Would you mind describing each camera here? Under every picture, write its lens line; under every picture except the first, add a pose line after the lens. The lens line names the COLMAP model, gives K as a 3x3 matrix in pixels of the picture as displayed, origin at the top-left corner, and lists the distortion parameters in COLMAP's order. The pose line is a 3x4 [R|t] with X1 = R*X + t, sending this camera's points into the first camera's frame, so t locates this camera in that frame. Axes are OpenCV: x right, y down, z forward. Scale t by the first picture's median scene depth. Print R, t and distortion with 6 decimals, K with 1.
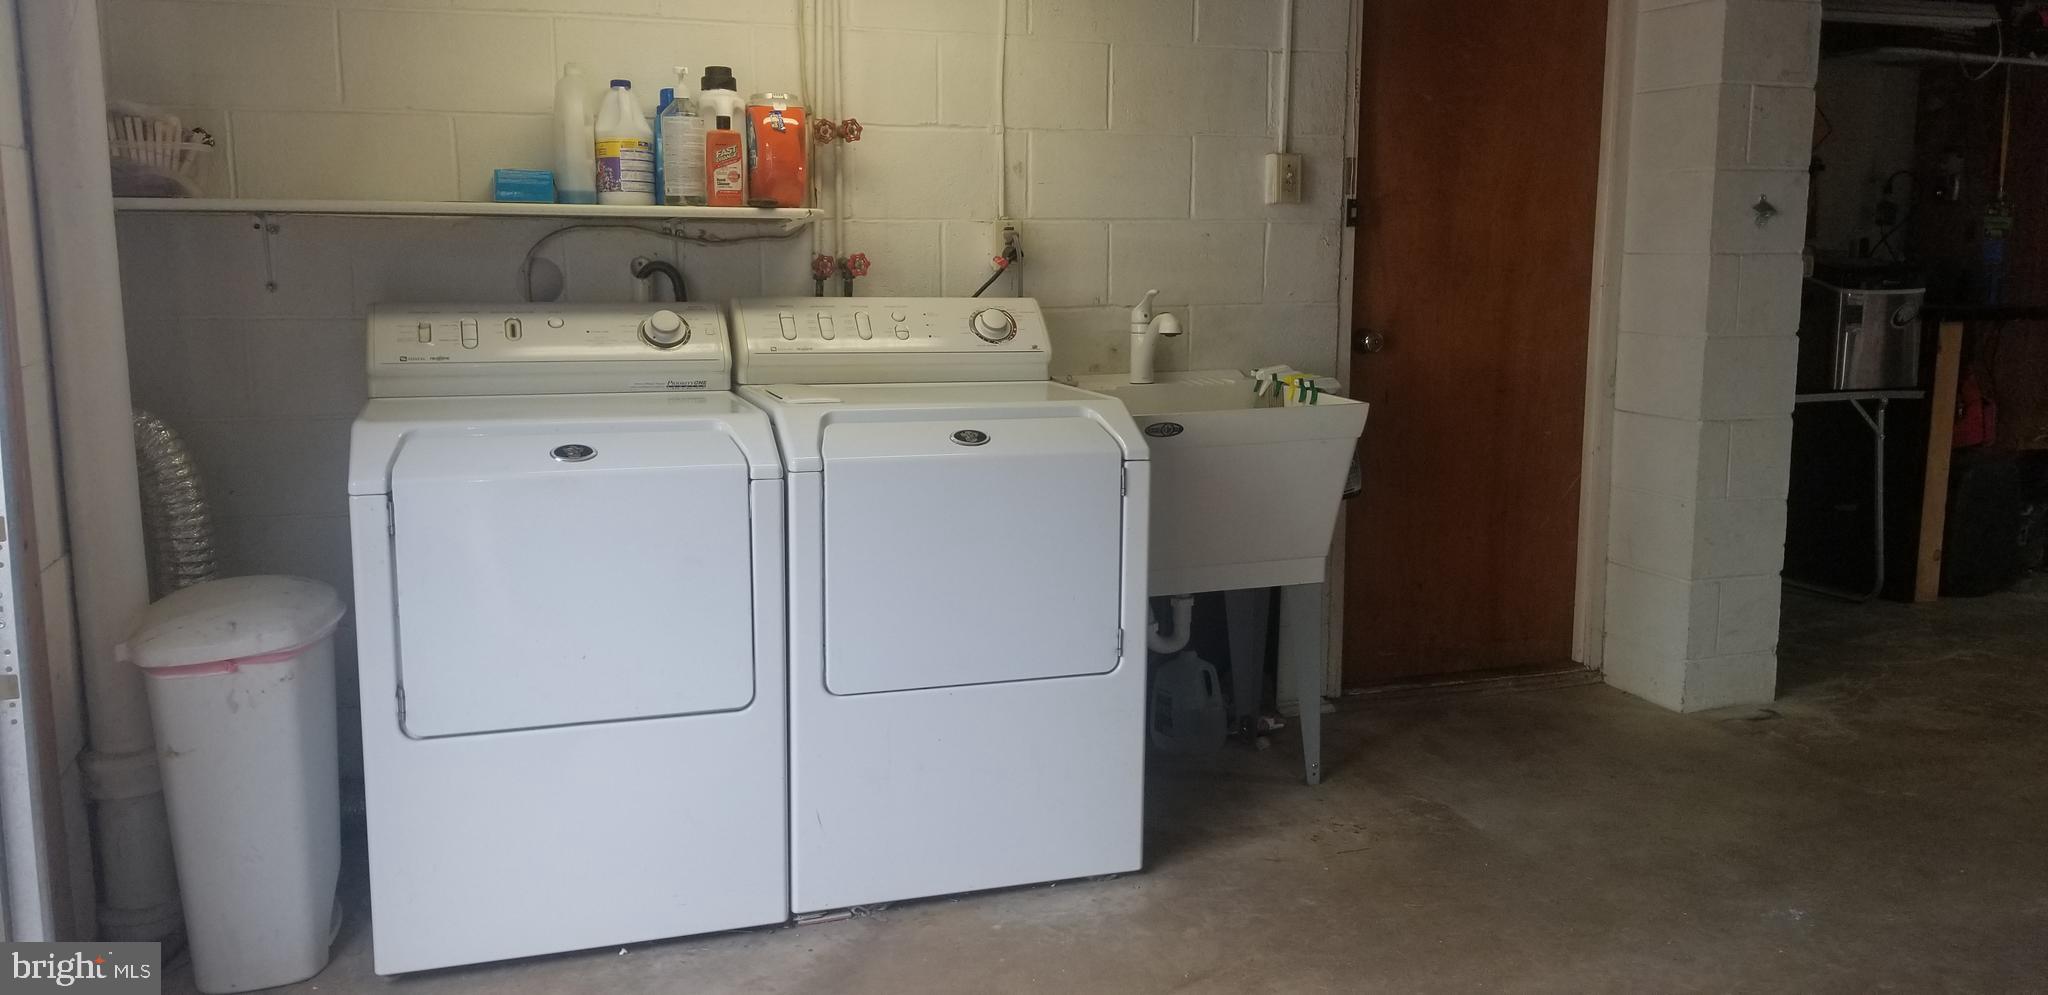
lens RADIAL K [[1568.8, 0, 1024.9], [0, 1568.8, 495.4], [0, 0, 1]] dist [0.013928, -0.025041]
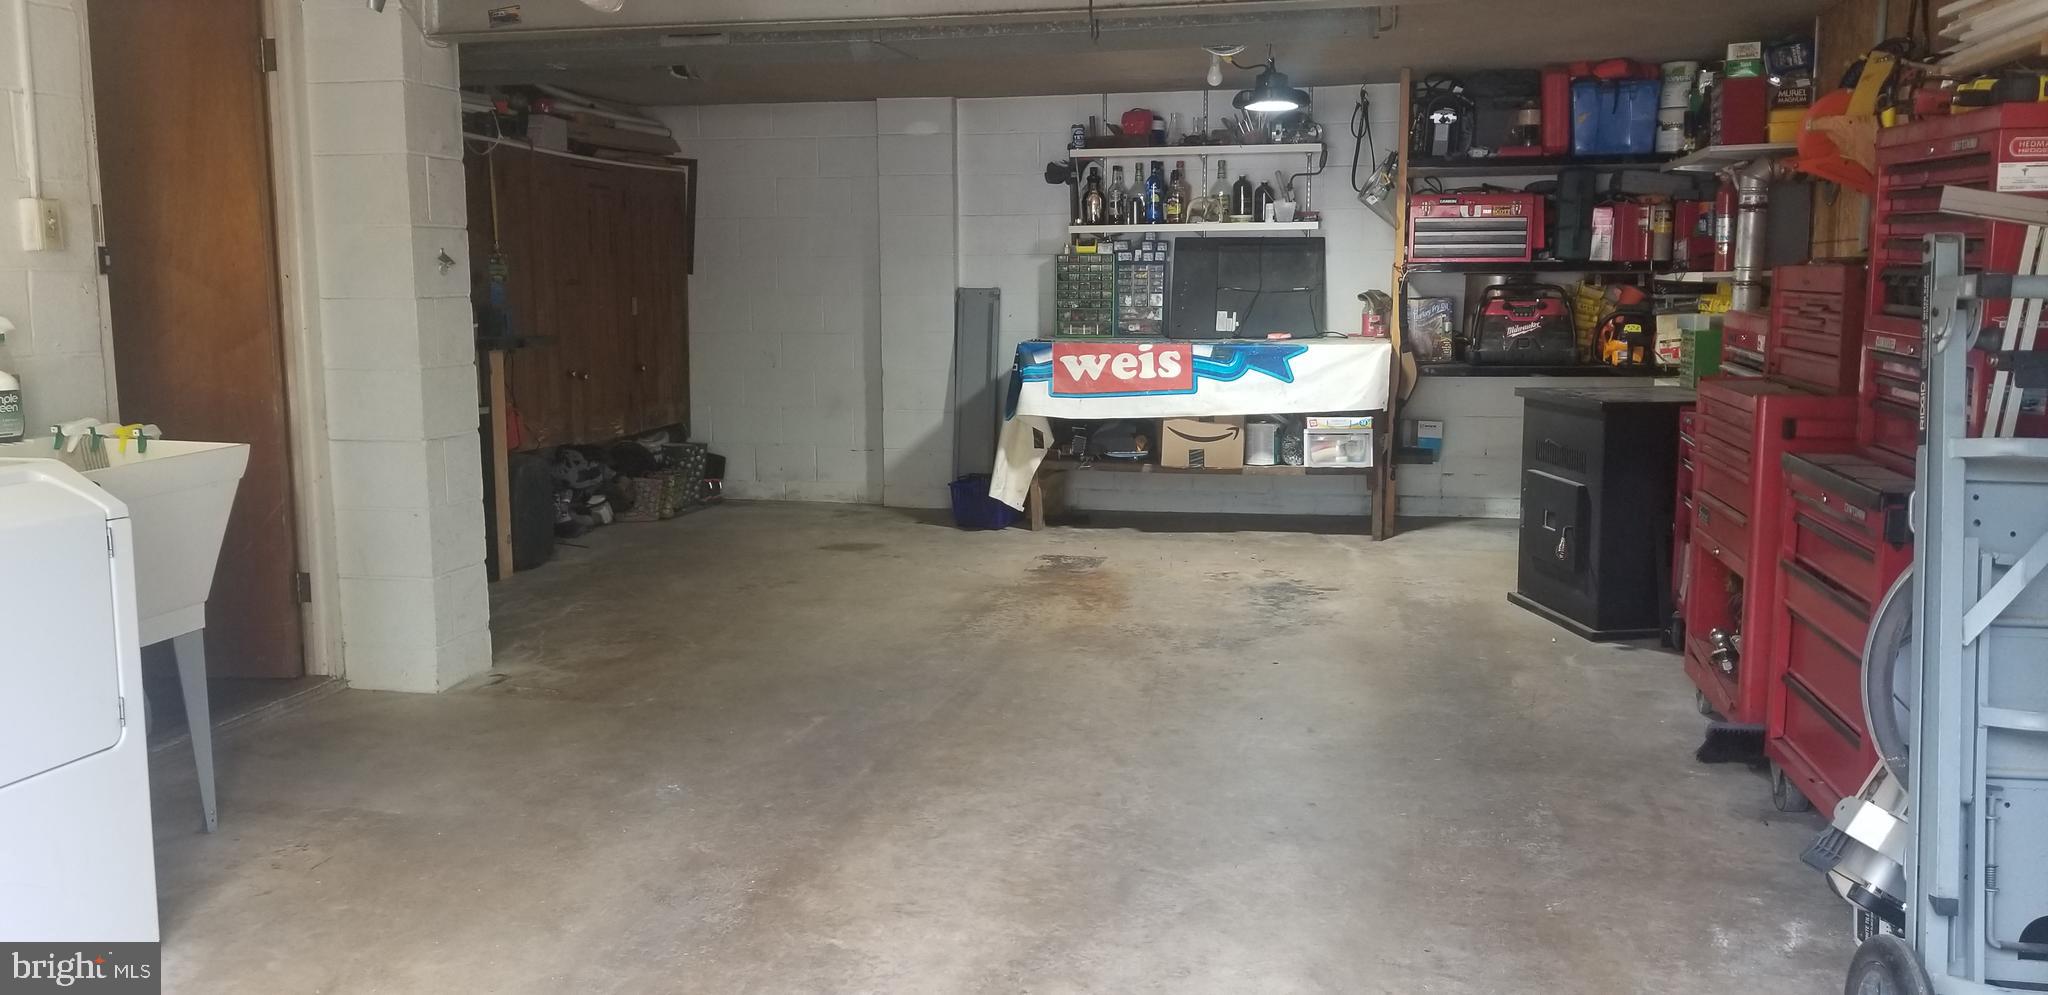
lens RADIAL K [[1568.8, 0, 1024.2], [0, 1568.8, 493.0], [0, 0, 1]] dist [0.013928, -0.025041]
pose [[0.514871, -0.118143, 0.849088, -0.344394], [0.139758, 0.988775, 0.052833, -0.008566], [-0.845799, 0.091464, 0.525603, 0.014520]]
